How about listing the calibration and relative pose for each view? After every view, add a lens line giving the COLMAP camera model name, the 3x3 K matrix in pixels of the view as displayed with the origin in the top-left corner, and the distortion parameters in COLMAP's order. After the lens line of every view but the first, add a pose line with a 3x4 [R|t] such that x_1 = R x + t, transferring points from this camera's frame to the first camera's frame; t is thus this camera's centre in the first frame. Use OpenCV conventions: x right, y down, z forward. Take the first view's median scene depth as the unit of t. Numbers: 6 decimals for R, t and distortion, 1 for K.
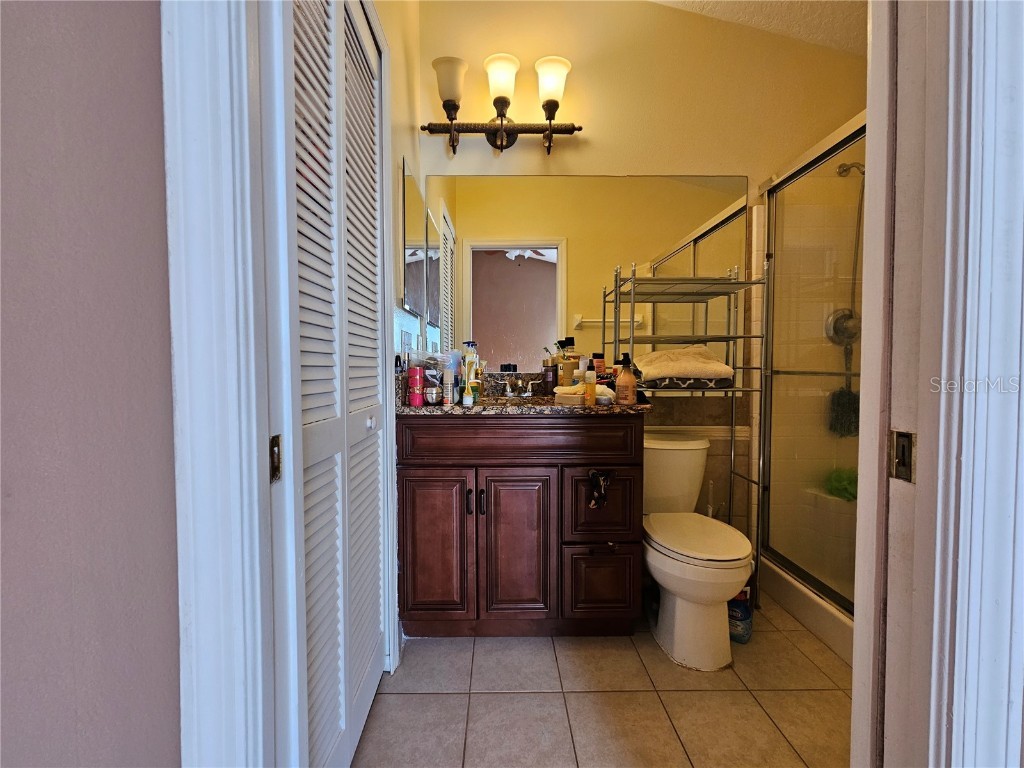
lens RADIAL K [[418.1, 0, 502.7], [0, 418.1, 383.1], [0, 0, 1]] dist [-0.001245, 0.001653]
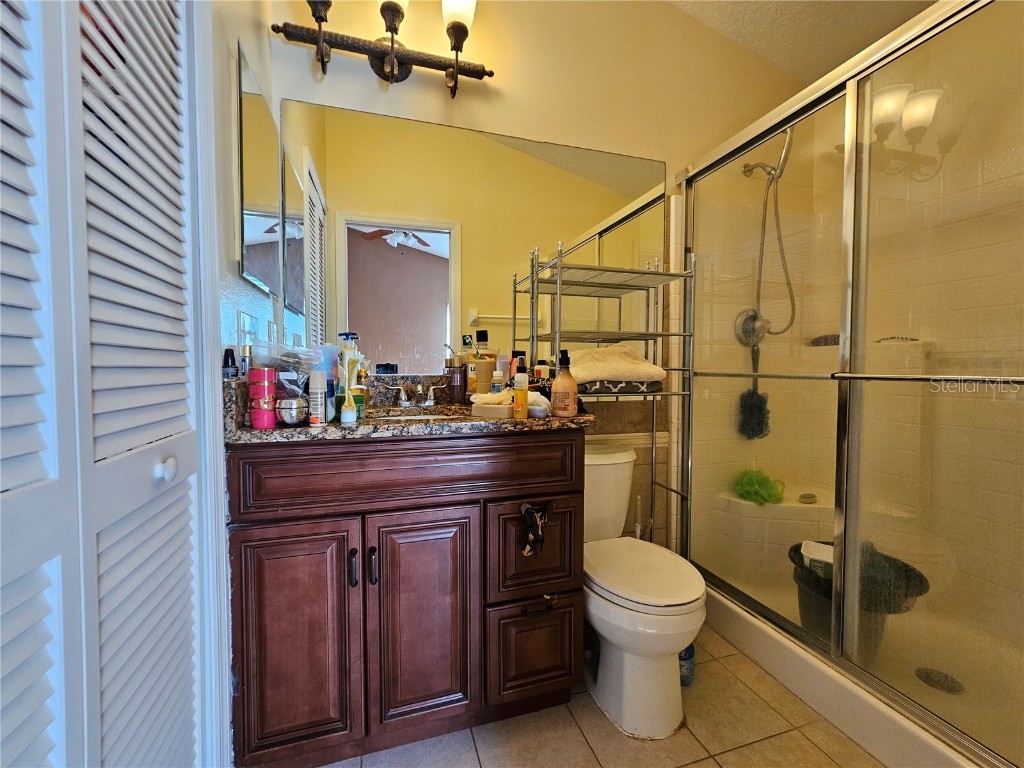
lens RADIAL K [[418.1, 0, 503.1], [0, 418.1, 382.2], [0, 0, 1]] dist [-0.001245, 0.001653]
pose [[0.958865, -0.008175, 0.283744, -0.031769], [0.008874, 0.999960, -0.001178, -0.010632], [-0.283723, 0.003647, 0.958899, 0.249003]]
